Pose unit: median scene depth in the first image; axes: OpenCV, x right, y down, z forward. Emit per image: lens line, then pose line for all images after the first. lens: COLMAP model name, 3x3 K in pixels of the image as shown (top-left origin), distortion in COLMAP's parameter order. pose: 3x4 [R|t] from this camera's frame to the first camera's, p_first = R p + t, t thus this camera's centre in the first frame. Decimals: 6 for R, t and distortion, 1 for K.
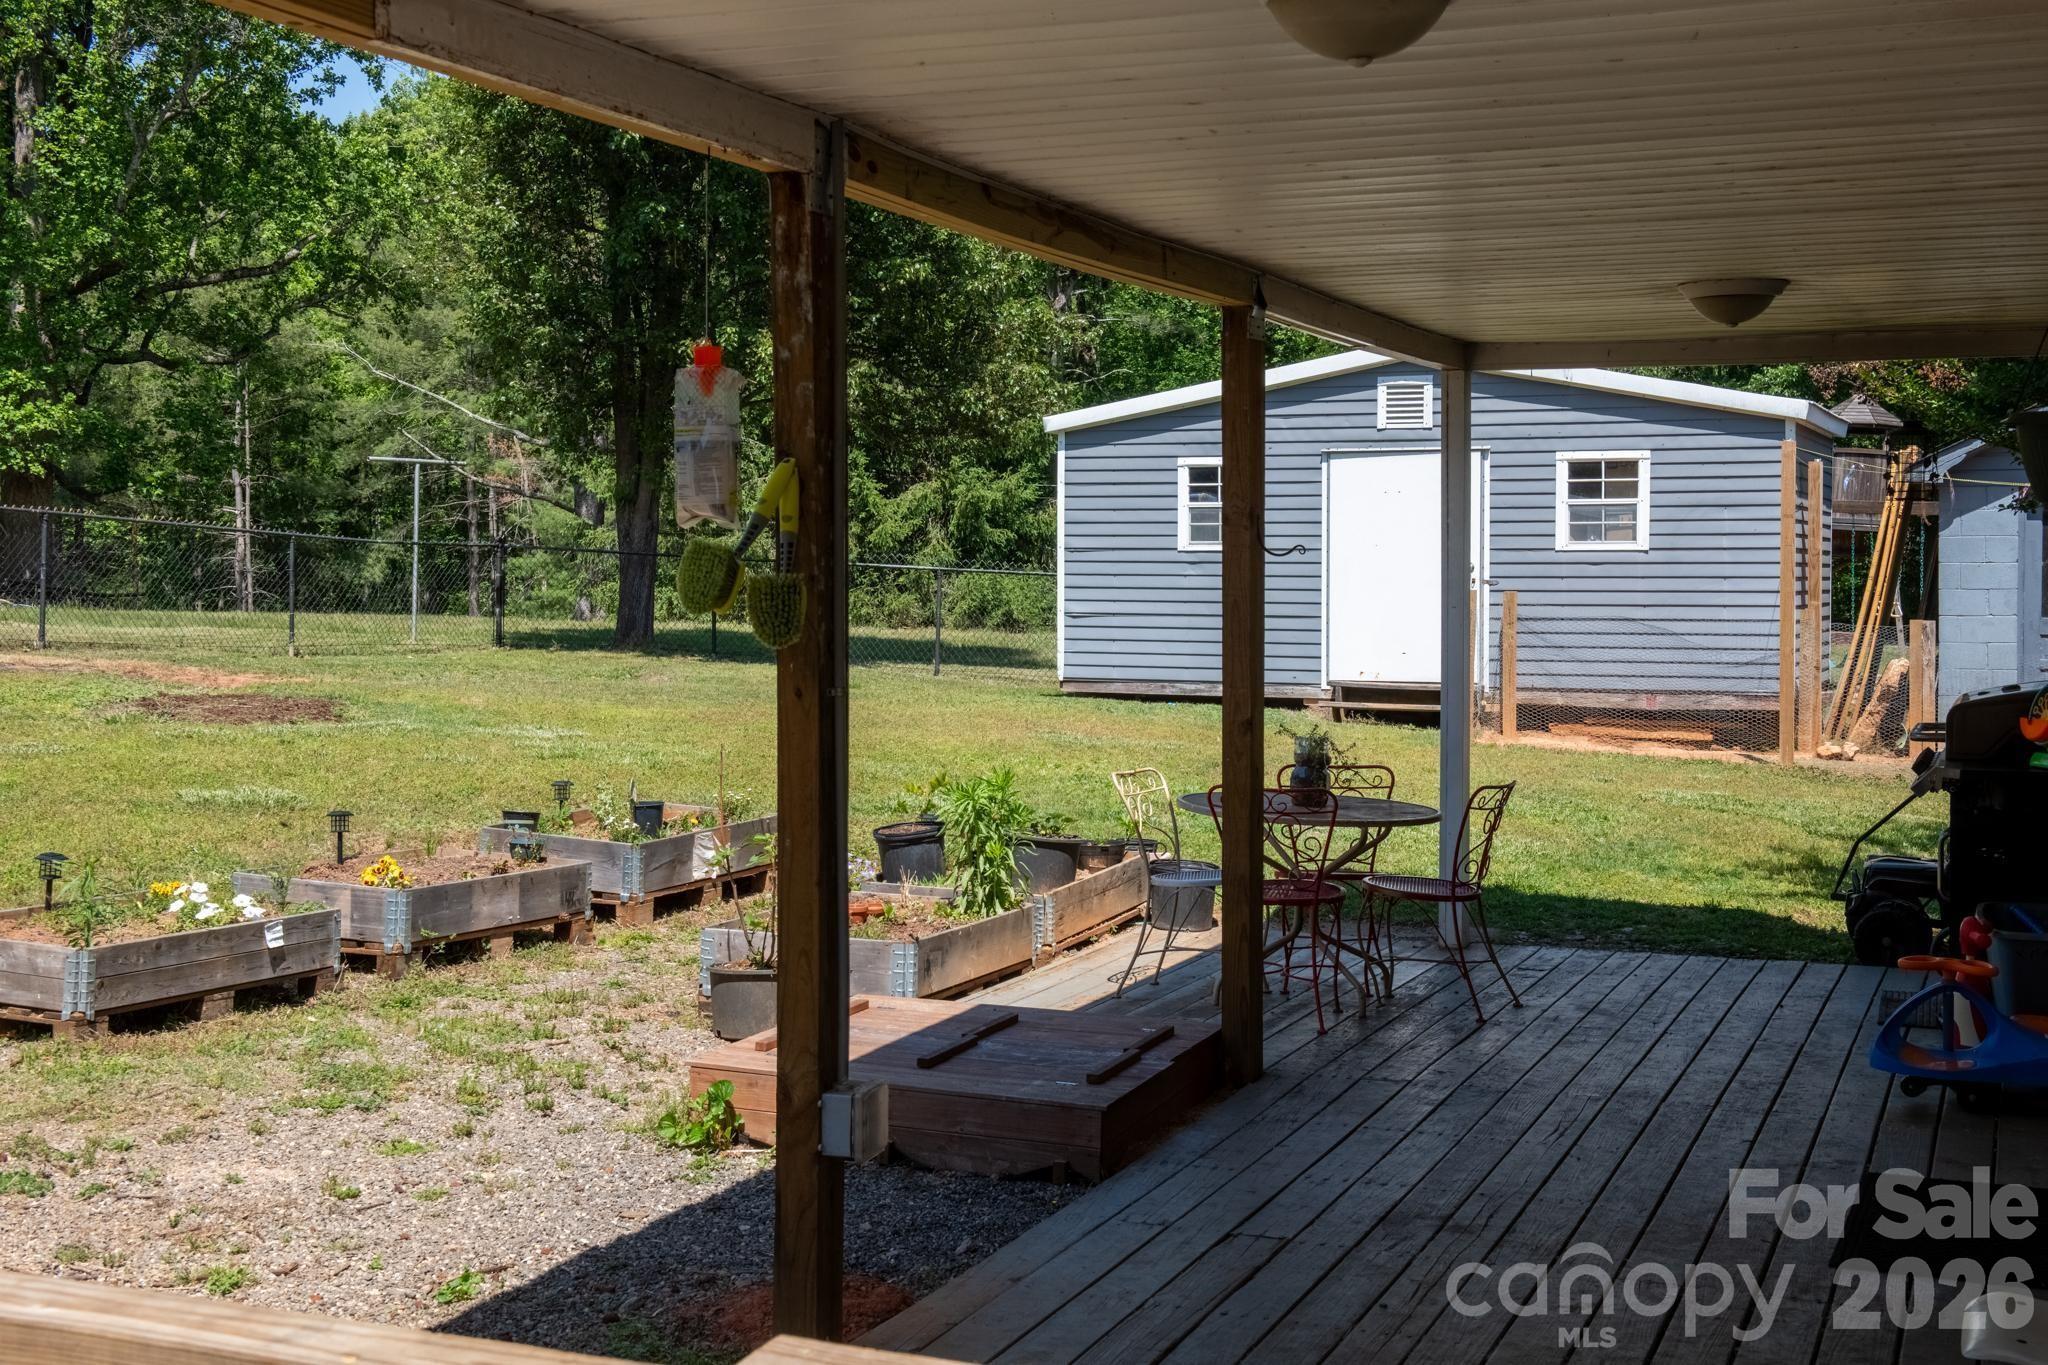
lens RADIAL K [[2640.9, 0, 1019.4], [0, 2640.9, 643.5], [0, 0, 1]] dist [0.110462, 0.009485]
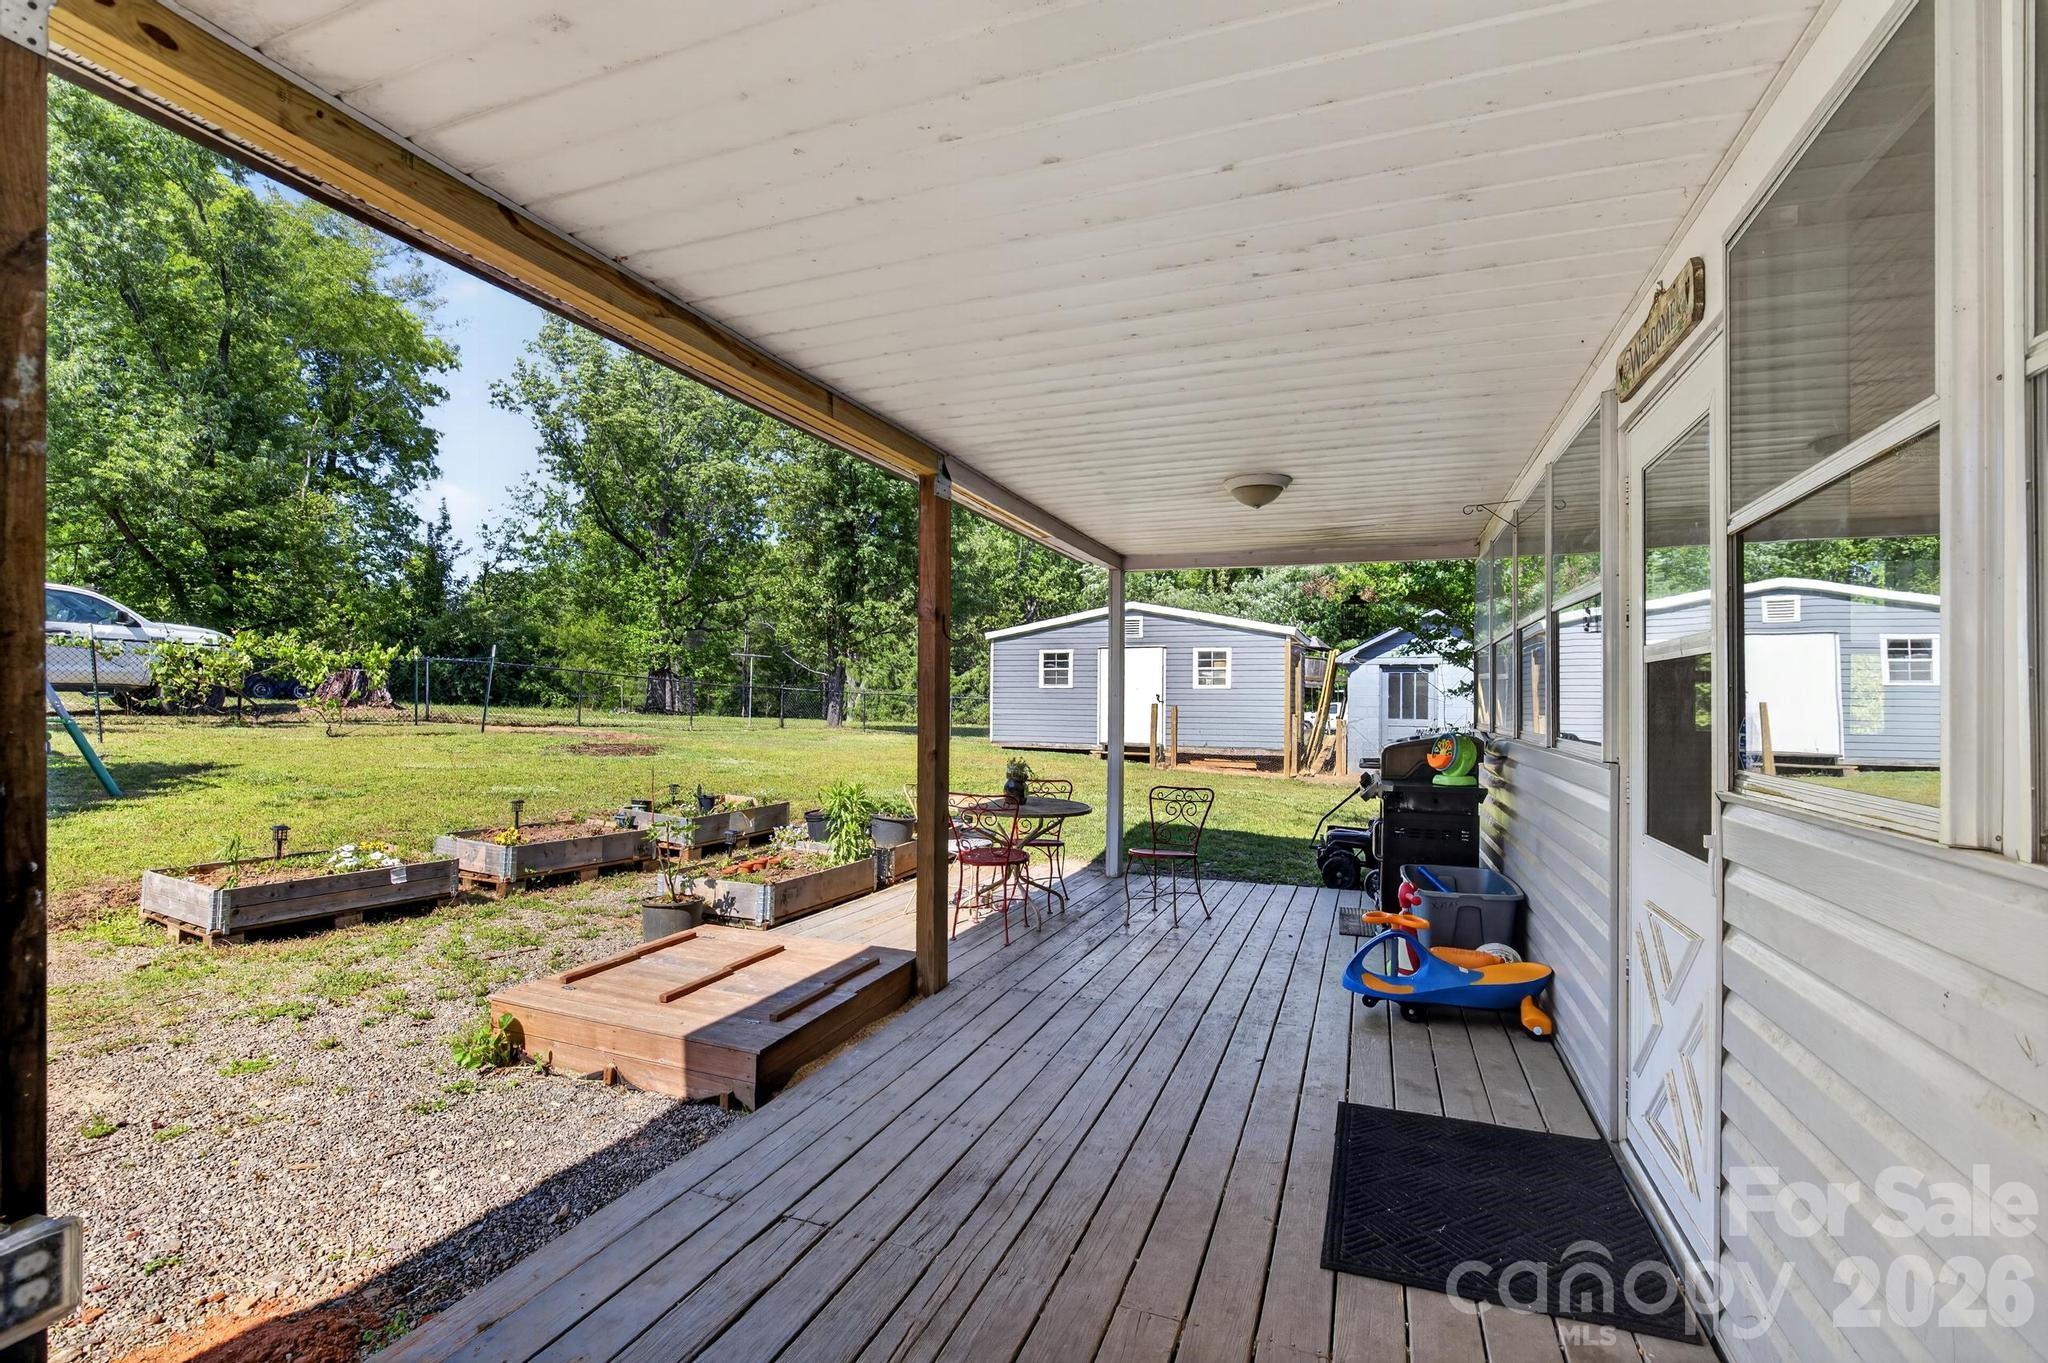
lens RADIAL K [[915.2, 0, 1040.3], [0, 915.2, 703.9], [0, 0, 1]] dist [0.000565, 0.000094]
pose [[0.999816, 0.007976, 0.017441, 0.115217], [-0.007403, 0.999439, -0.032649, 0.015733], [-0.017692, 0.032514, 0.999315, 0.403104]]
